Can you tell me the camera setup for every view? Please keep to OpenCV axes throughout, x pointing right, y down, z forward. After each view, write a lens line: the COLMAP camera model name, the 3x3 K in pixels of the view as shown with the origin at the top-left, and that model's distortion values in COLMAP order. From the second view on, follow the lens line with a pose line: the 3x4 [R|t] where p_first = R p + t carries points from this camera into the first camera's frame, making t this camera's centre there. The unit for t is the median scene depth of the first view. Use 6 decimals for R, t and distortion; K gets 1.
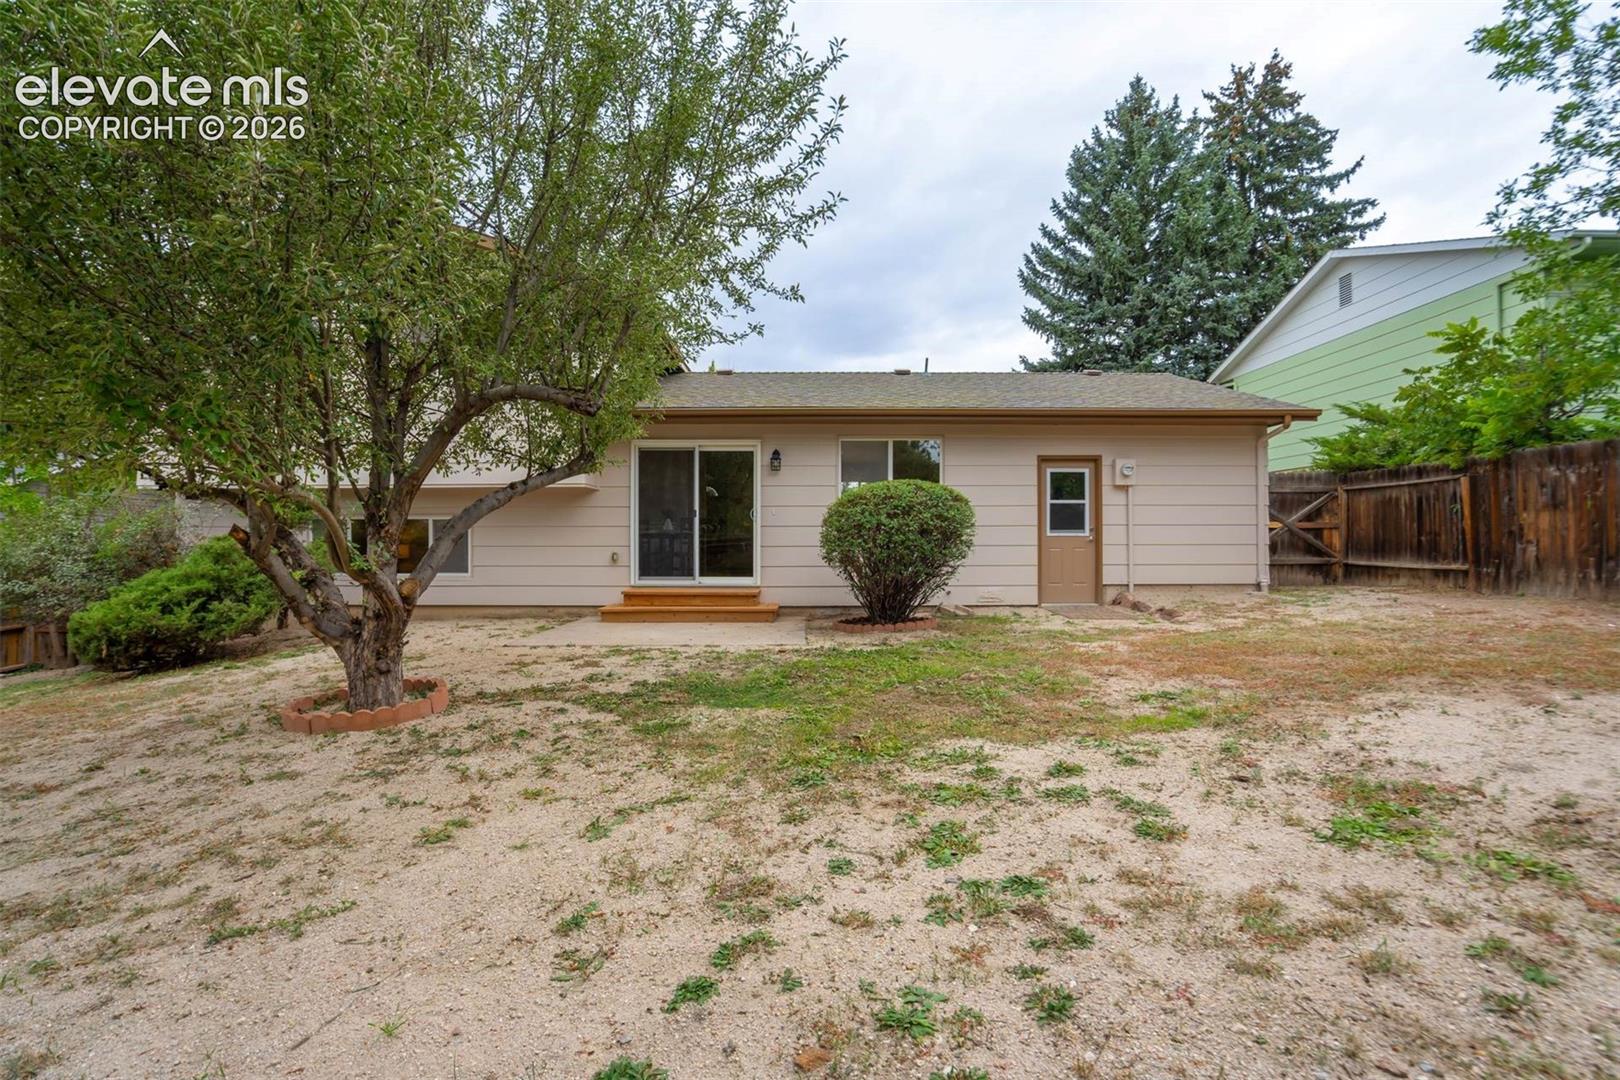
lens RADIAL K [[764.9, 0, 801.6], [0, 764.9, 537.0], [0, 0, 1]] dist [-0.040343, 0.012003]
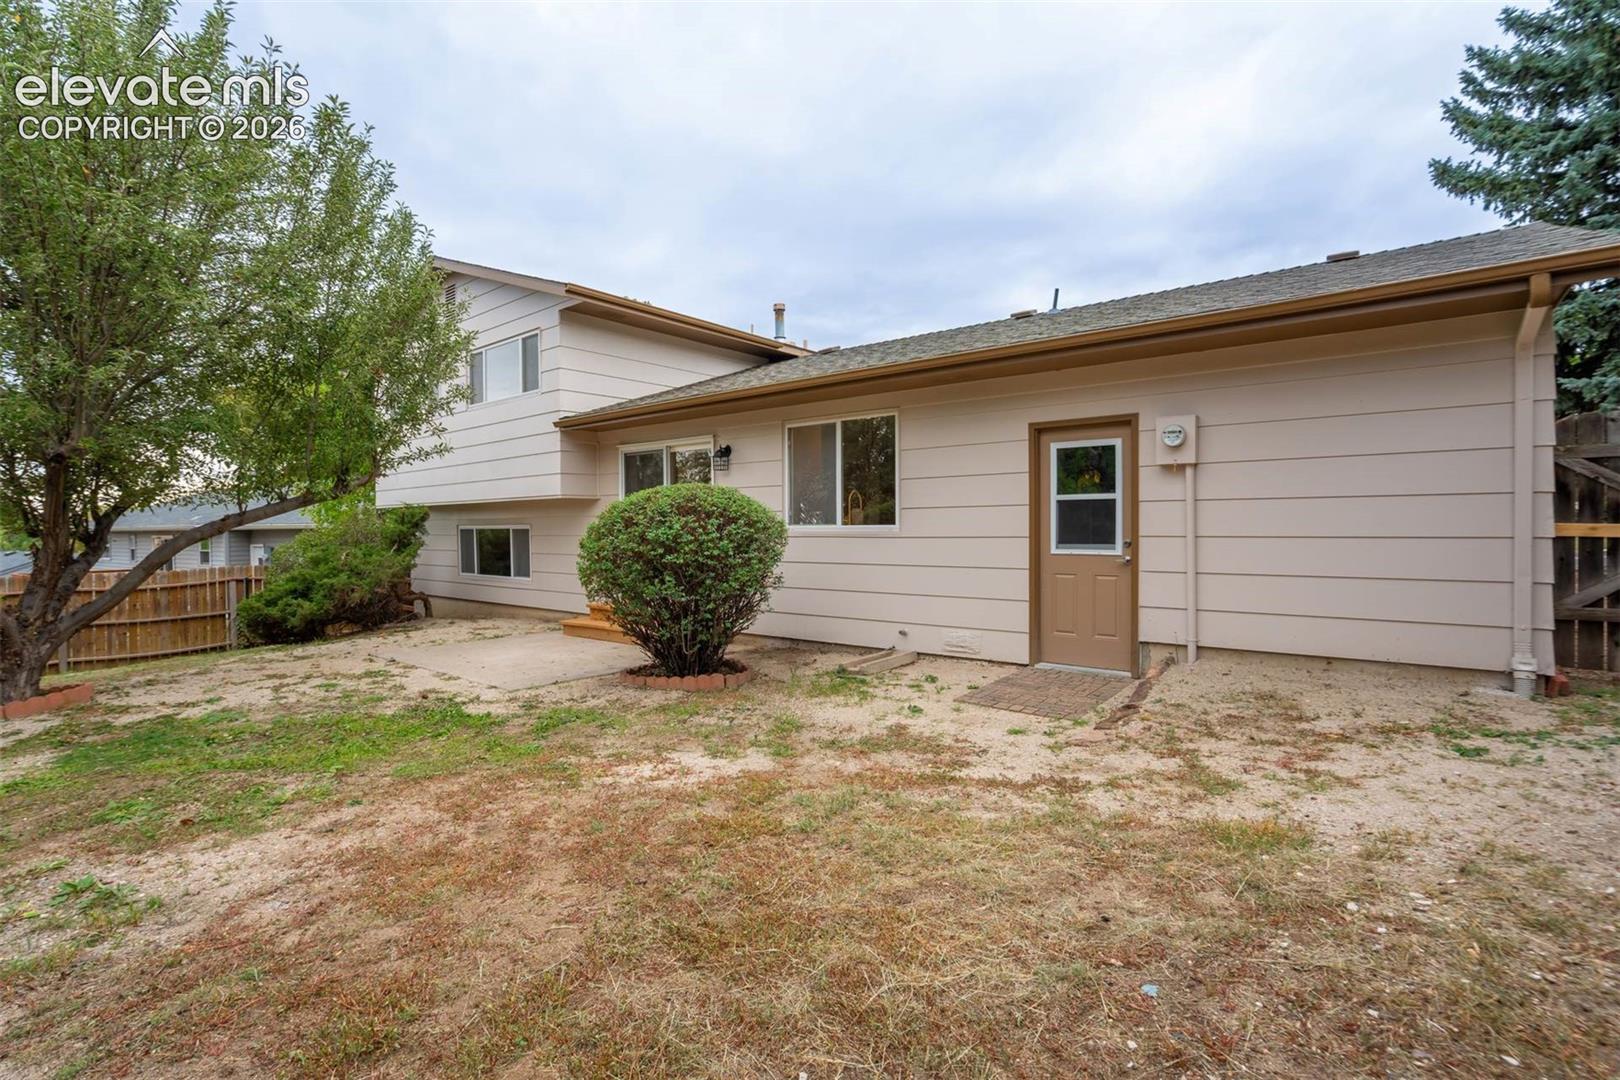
lens RADIAL K [[764.9, 0, 807.1], [0, 764.9, 536.9], [0, 0, 1]] dist [-0.040343, 0.012003]
pose [[0.765802, 0.008994, -0.643014, 0.566060], [0.004672, 0.999798, 0.019548, -0.027457], [0.643060, -0.017975, 0.765605, 0.404467]]
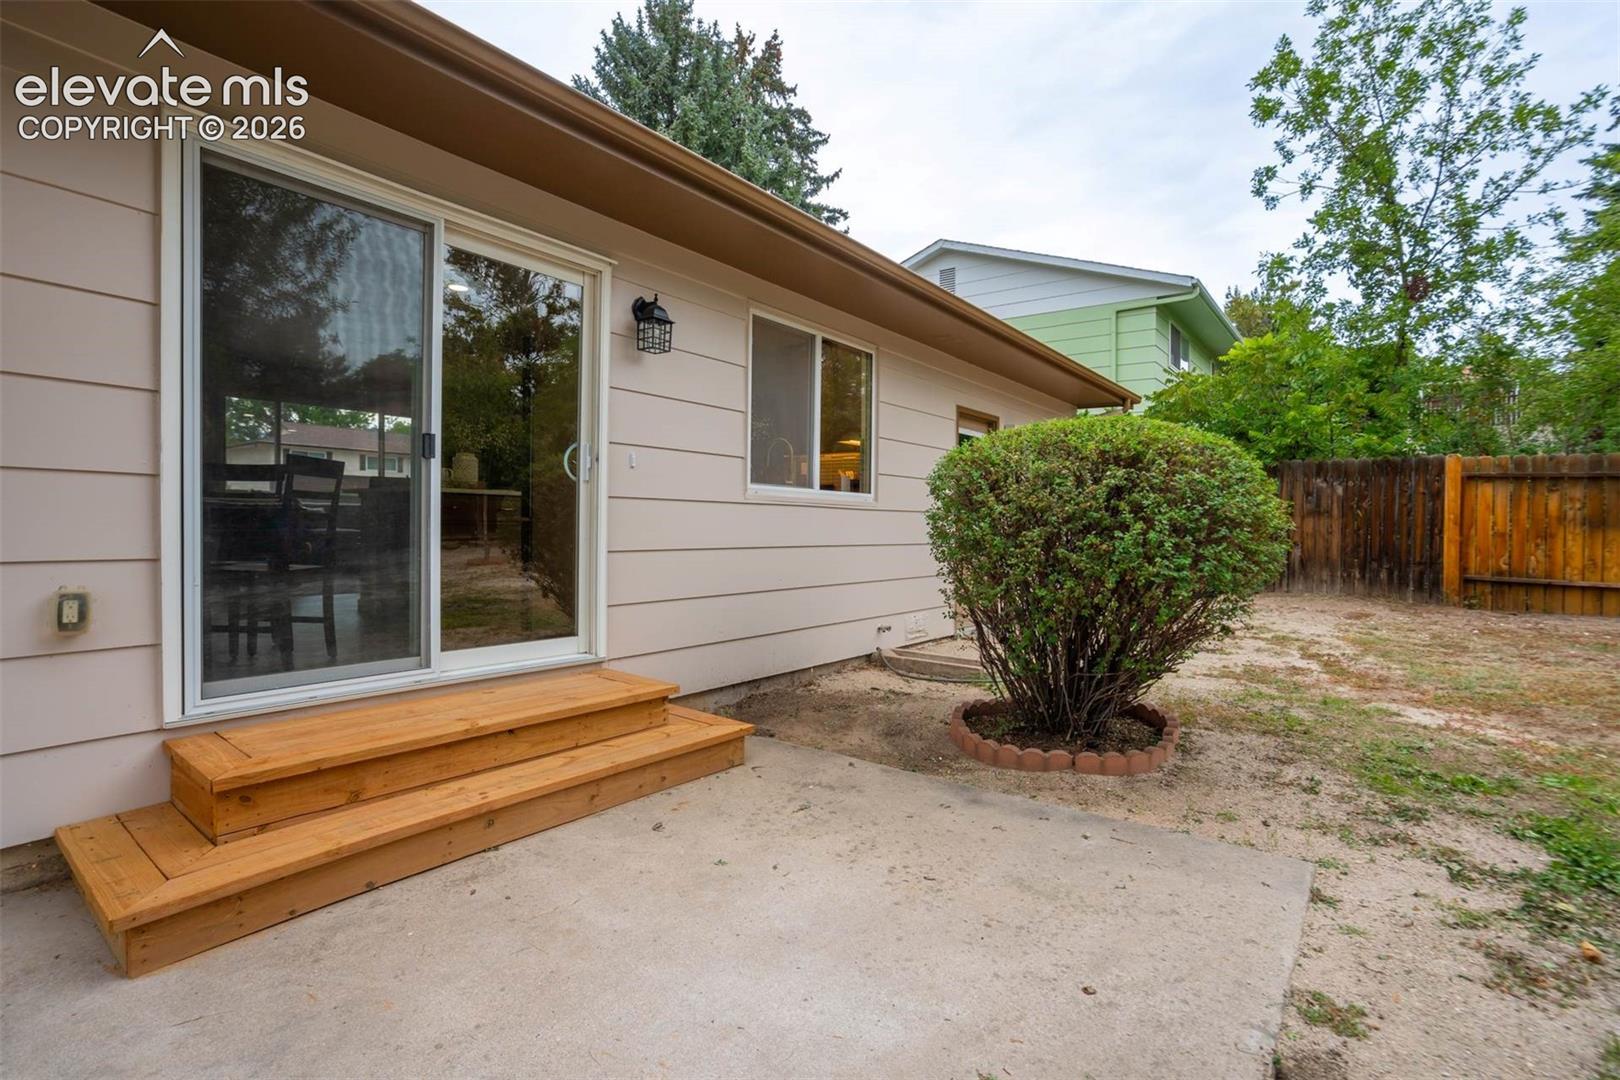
lens RADIAL K [[764.9, 0, 822.0], [0, 764.9, 542.7], [0, 0, 1]] dist [-0.040343, 0.012003]
pose [[0.610252, -0.005236, 0.792190, -0.278265], [-0.030684, 0.999072, 0.030240, -0.006310], [-0.791613, -0.042762, 0.609524, 0.687879]]
